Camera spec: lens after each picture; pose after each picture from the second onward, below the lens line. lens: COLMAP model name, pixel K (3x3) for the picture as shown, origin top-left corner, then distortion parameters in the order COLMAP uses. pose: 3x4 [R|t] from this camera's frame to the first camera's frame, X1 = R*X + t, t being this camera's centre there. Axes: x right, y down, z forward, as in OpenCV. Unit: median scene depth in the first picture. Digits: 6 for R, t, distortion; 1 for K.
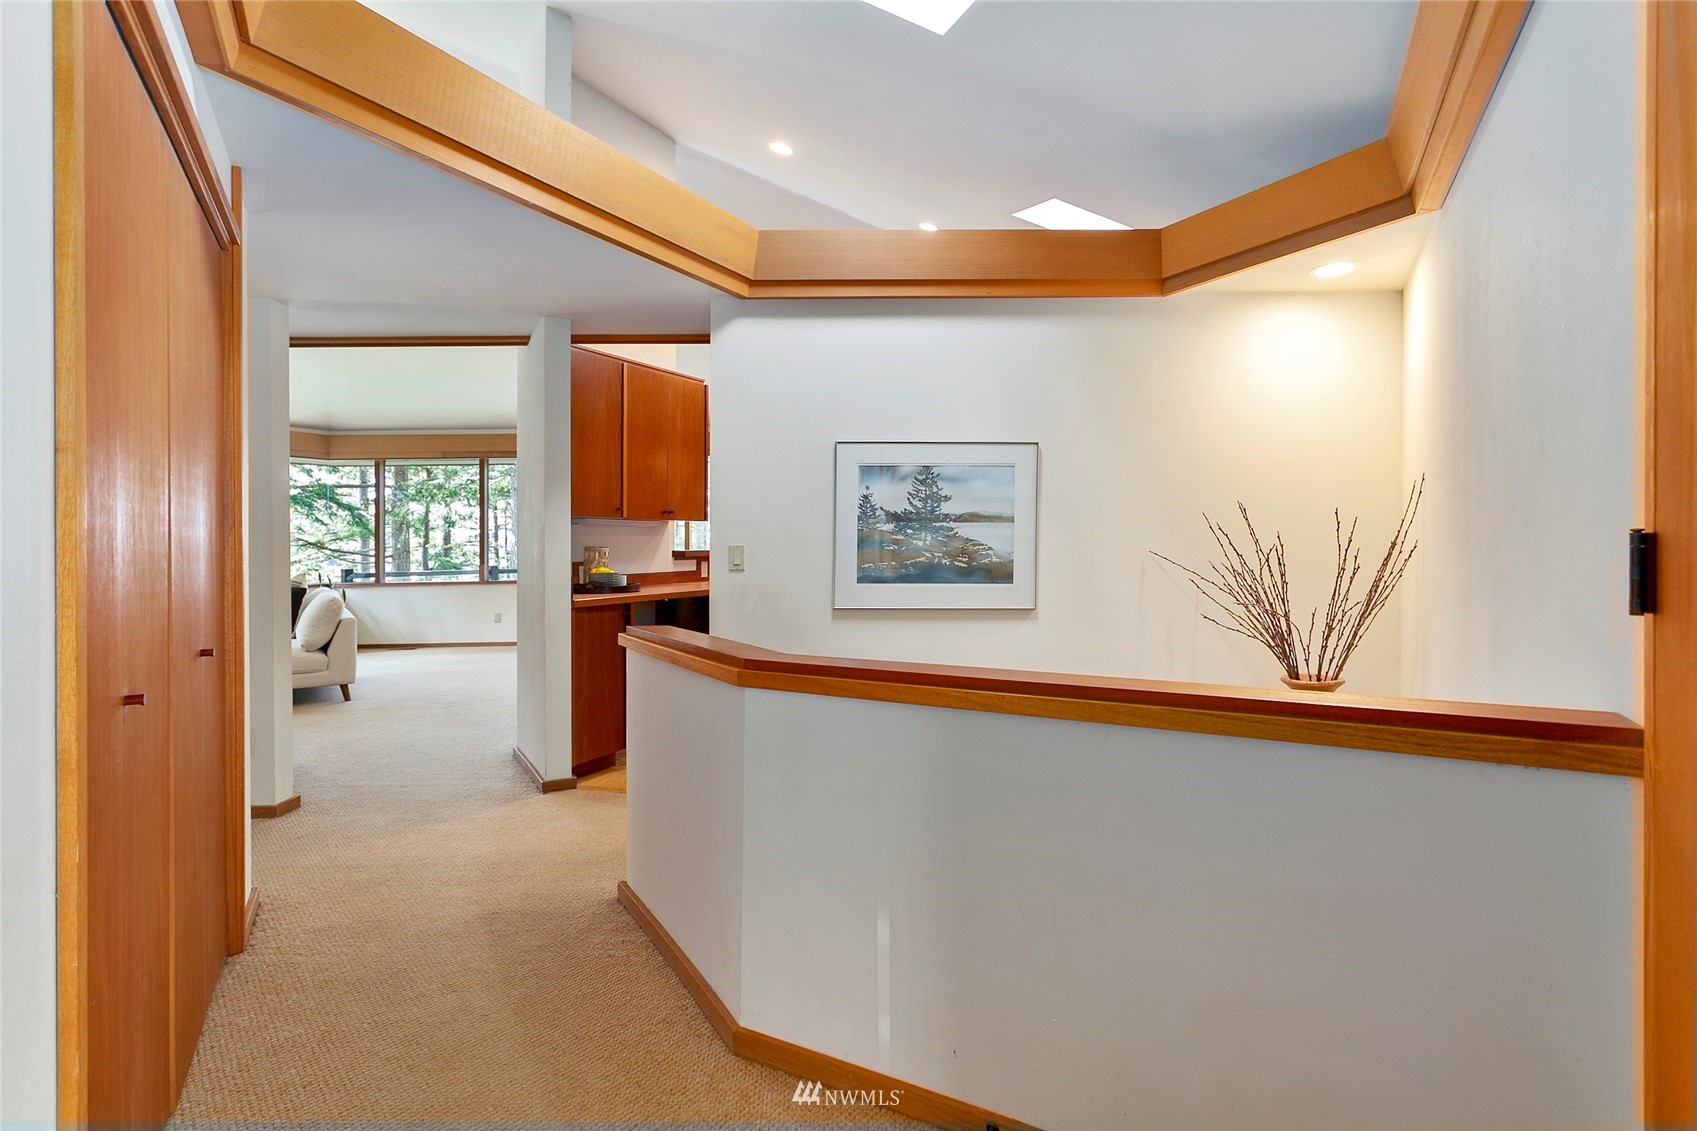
lens RADIAL K [[800.2, 0, 836.7], [0, 800.2, 559.6], [0, 0, 1]] dist [0.000565, 0.002204]
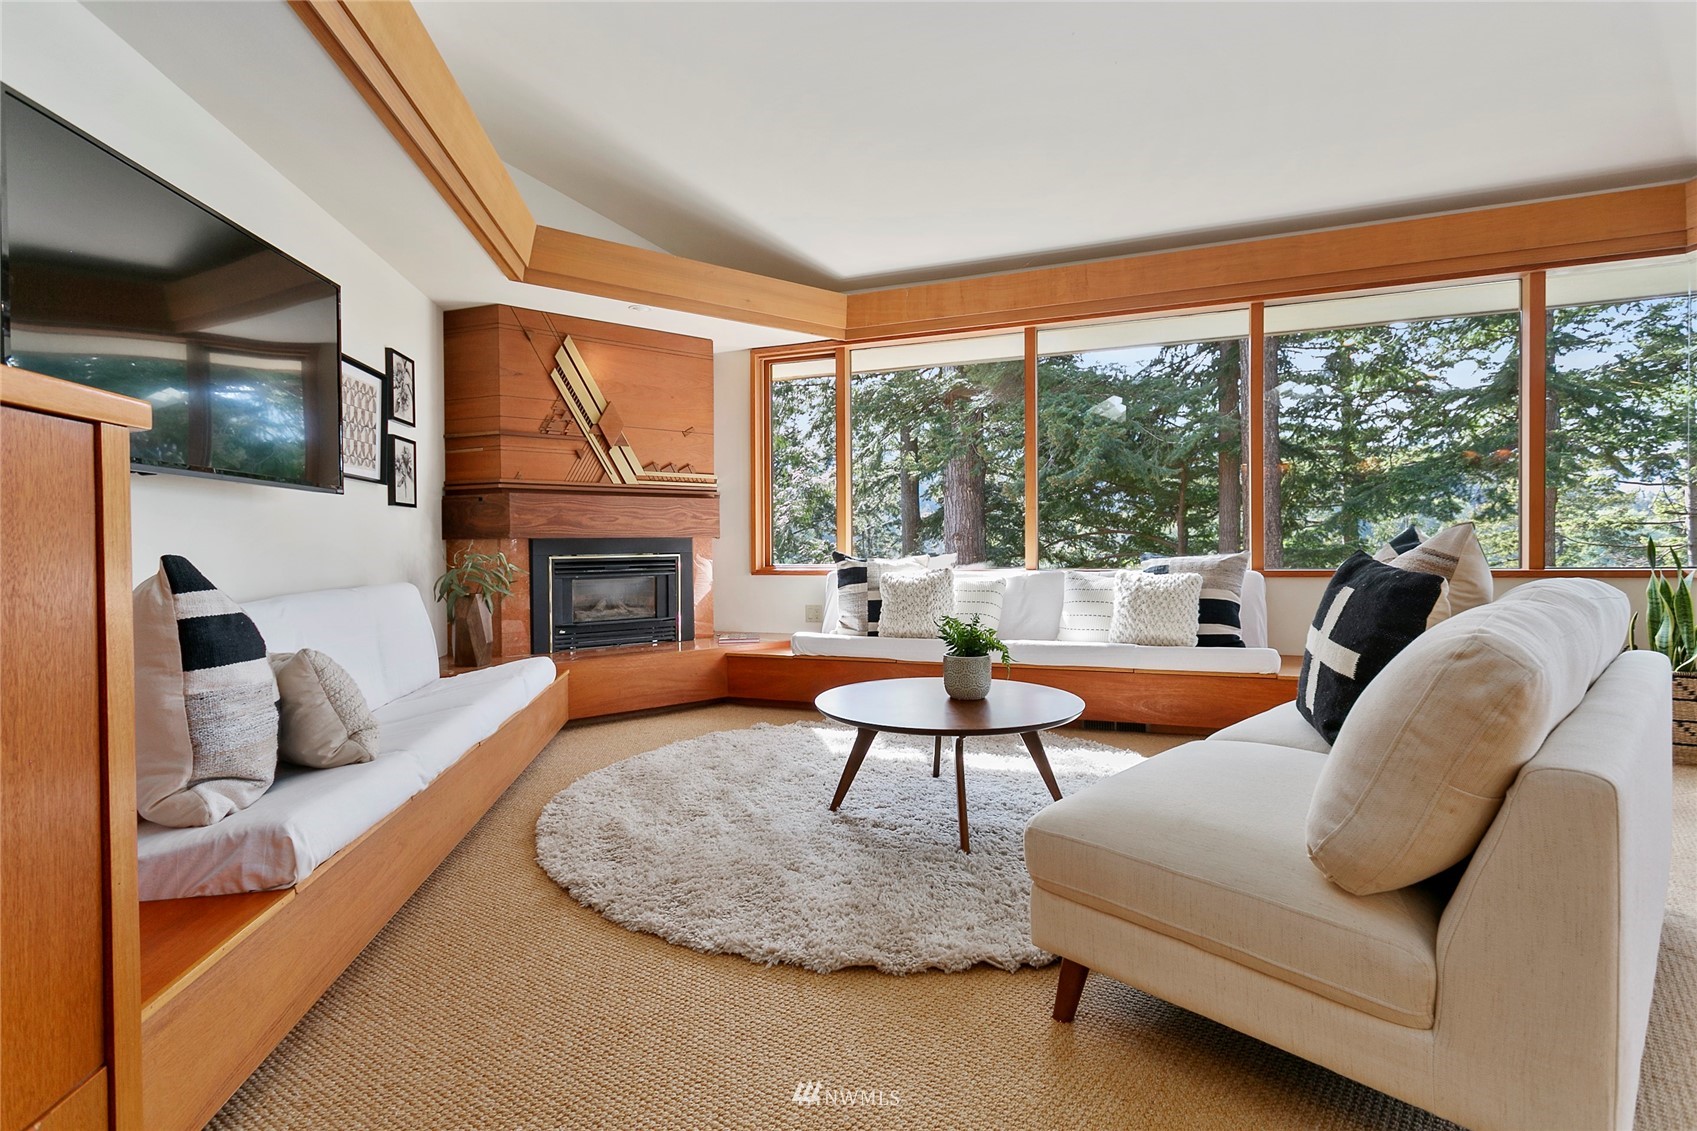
lens RADIAL K [[800.2, 0, 836.7], [0, 800.2, 559.6], [0, 0, 1]] dist [0.000565, 0.002204]
pose [[0.135912, 0.014700, -0.990612, -0.137248], [0.002526, 0.999882, 0.015184, 0.007407], [0.990718, -0.004566, 0.135859, 0.244669]]
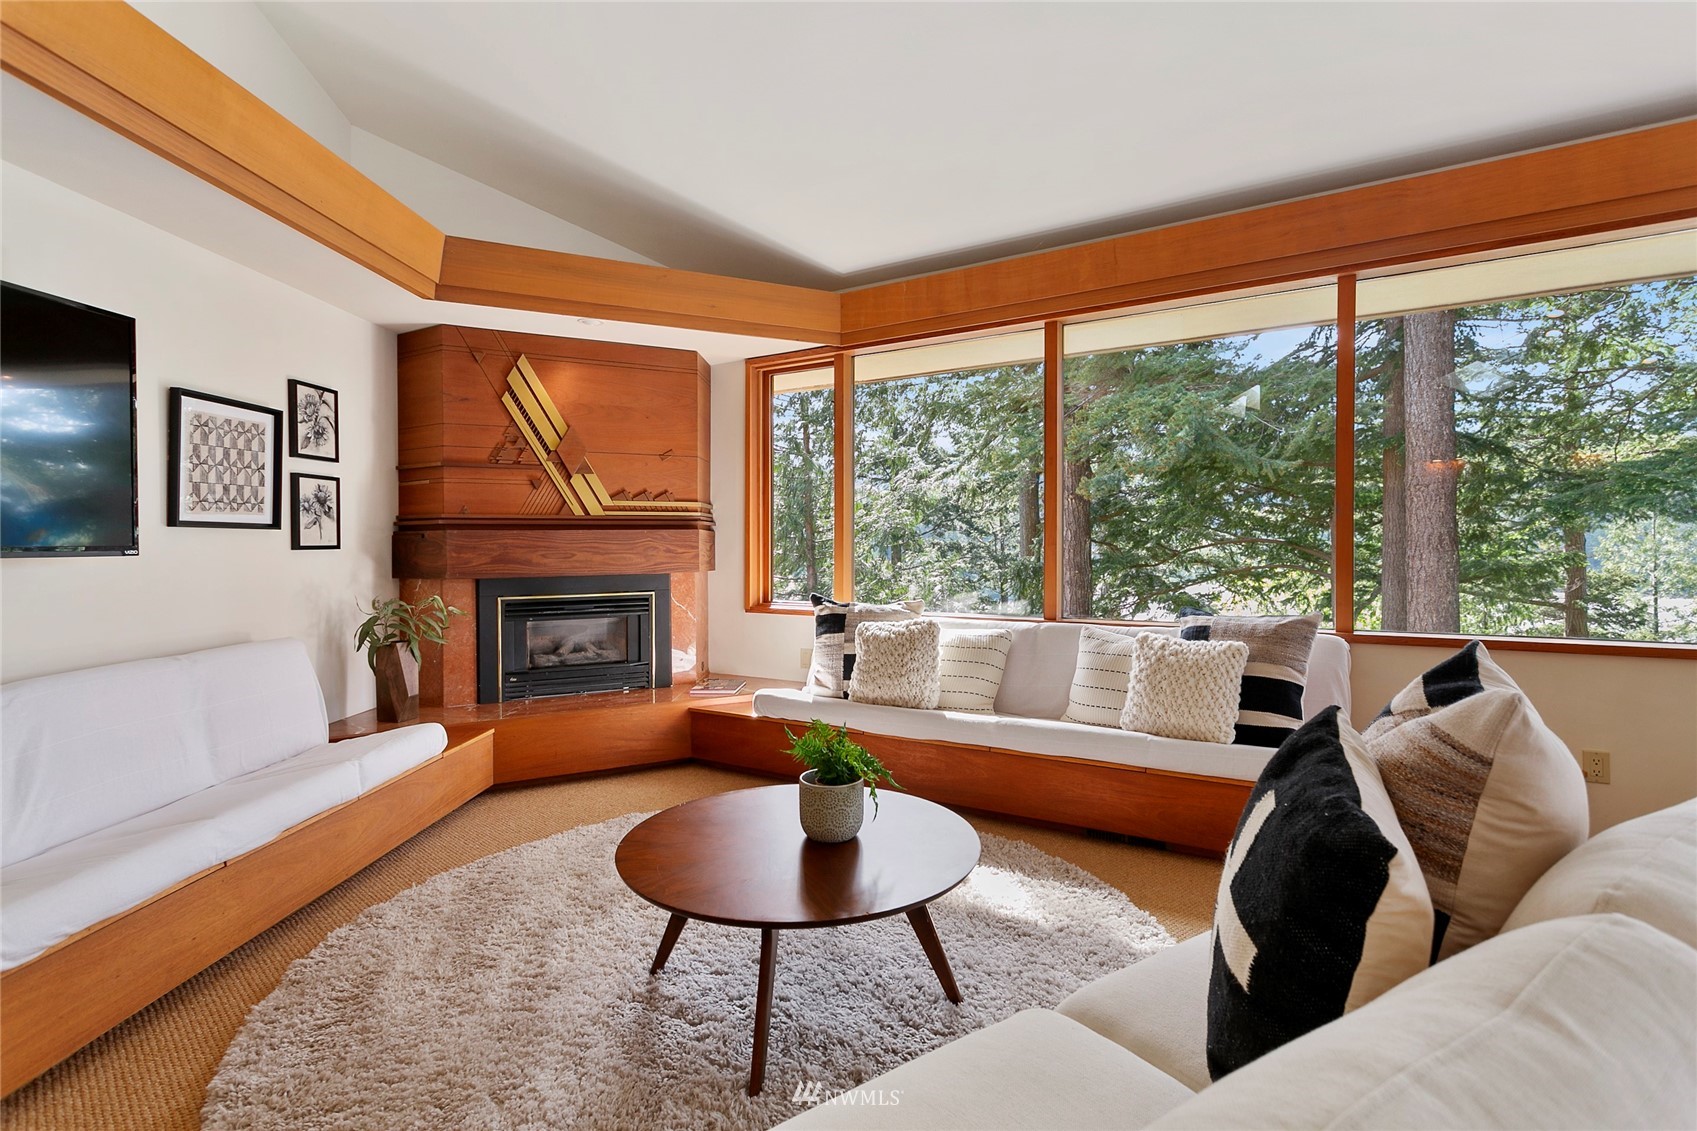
lens RADIAL K [[800.2, 0, 836.7], [0, 800.2, 559.6], [0, 0, 1]] dist [0.000565, 0.002204]
pose [[-0.044922, 0.019809, -0.998794, -0.170436], [-0.000564, 0.999803, 0.019855, -0.004388], [0.998990, 0.001455, -0.044902, 0.292523]]
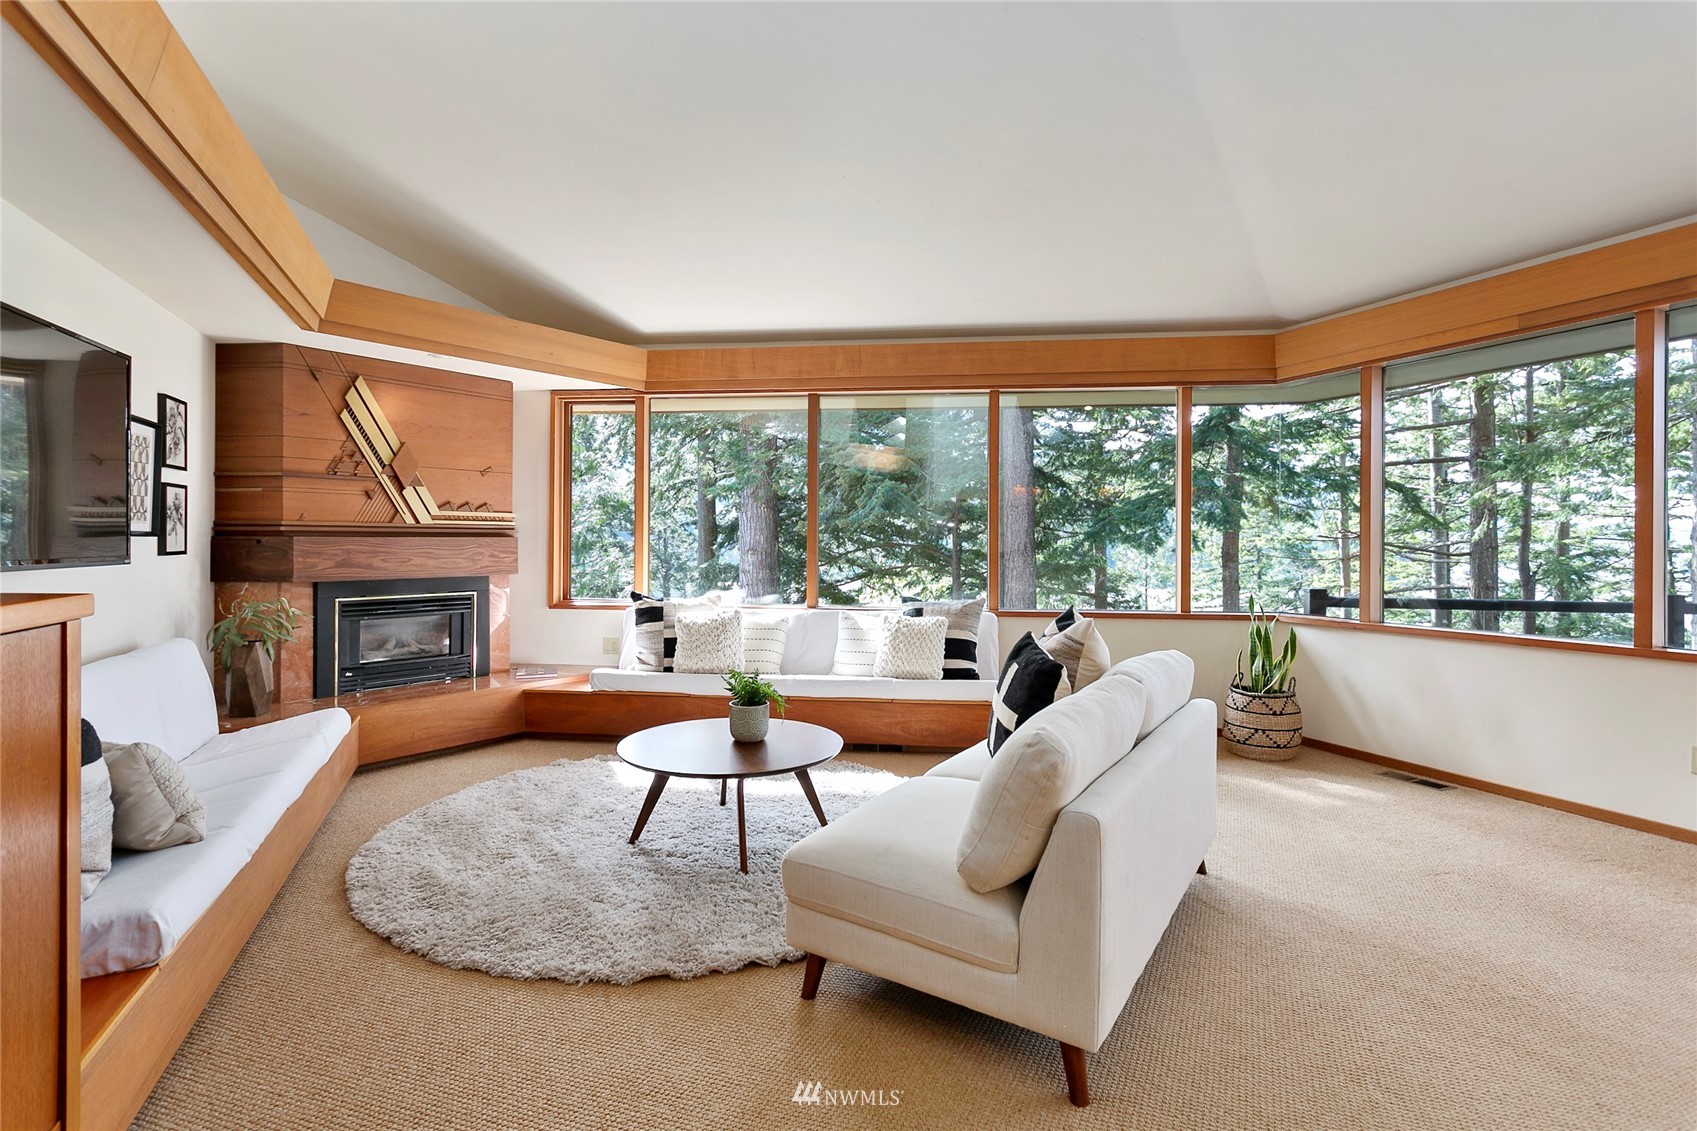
lens RADIAL K [[812.1, 0, 834.0], [0, 812.1, 548.5], [0, 0, 1]] dist [0.007896, -0.000283]
pose [[0.373670, 0.009282, -0.927515, -0.108604], [-0.012447, 0.999910, 0.004992, -0.007449], [0.927478, 0.009680, 0.373752, 0.238793]]
